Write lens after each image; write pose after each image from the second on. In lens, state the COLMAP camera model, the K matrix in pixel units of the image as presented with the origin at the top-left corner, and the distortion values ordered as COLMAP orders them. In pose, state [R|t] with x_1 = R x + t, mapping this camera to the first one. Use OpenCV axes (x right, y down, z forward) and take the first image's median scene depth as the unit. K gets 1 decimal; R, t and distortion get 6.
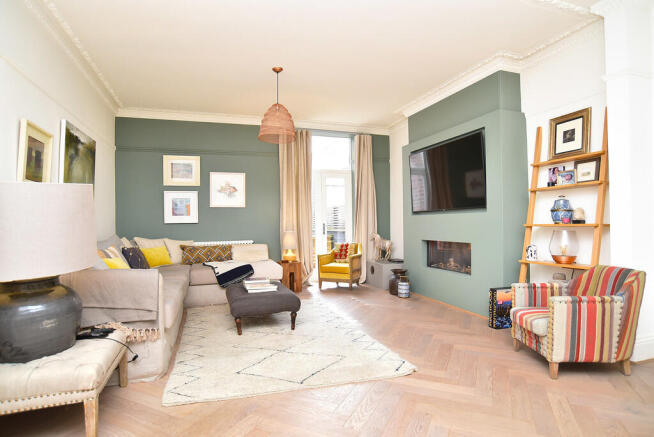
lens RADIAL K [[365.7, 0, 327.0], [0, 365.7, 218.5], [0, 0, 1]] dist [0.000995, 0.000531]
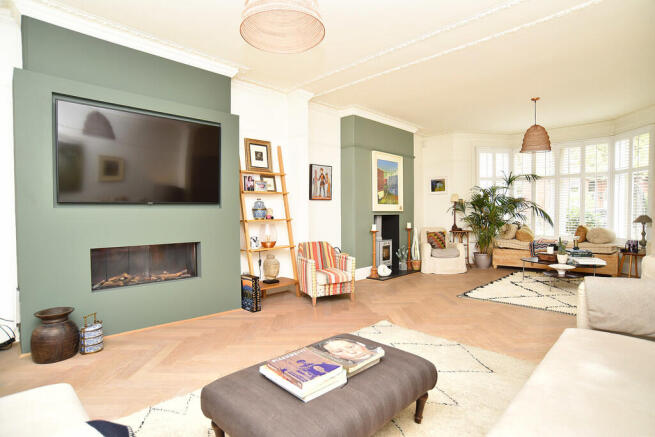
lens RADIAL K [[360.3, 0, 327.5], [0, 360.3, 218.5], [0, 0, 1]] dist [-0.001352, -0.000141]
pose [[-0.419335, 0.006628, 0.907808, -0.696019], [0.011702, 0.999930, -0.001895, 0.017436], [-0.907756, 0.009829, -0.419383, 1.356204]]
